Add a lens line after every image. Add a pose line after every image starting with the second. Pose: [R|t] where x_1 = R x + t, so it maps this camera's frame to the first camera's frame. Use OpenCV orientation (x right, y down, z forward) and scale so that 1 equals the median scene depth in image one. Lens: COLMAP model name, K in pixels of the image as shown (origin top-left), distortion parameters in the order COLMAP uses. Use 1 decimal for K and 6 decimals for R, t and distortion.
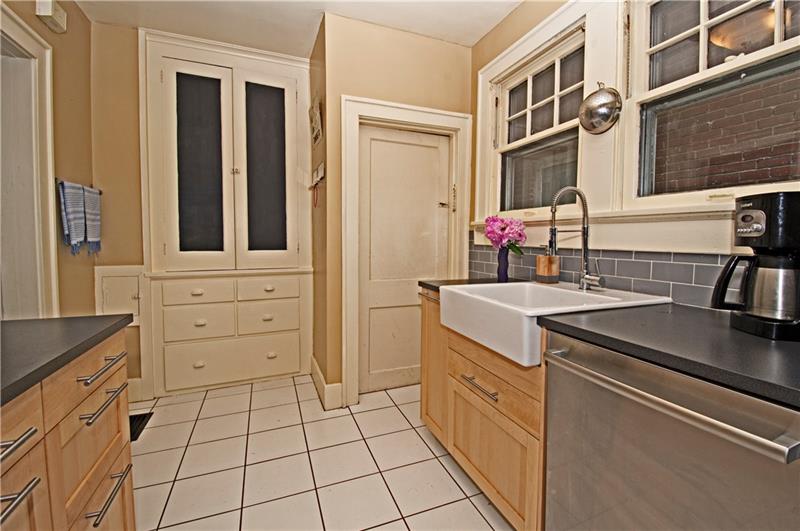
lens RADIAL K [[347.2, 0, 406.8], [0, 347.2, 257.3], [0, 0, 1]] dist [0.002167, -0.017609]
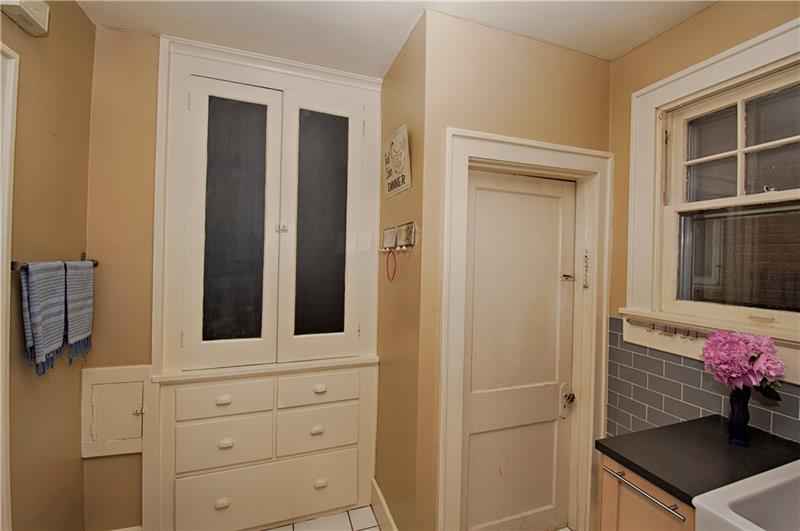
lens RADIAL K [[347.2, 0, 406.8], [0, 347.2, 257.3], [0, 0, 1]] dist [0.002167, -0.017609]
pose [[0.998550, 0.016110, -0.051365, -0.205522], [-0.019134, 0.998078, -0.058943, -0.158773], [0.050317, 0.059840, 0.996939, 0.306523]]
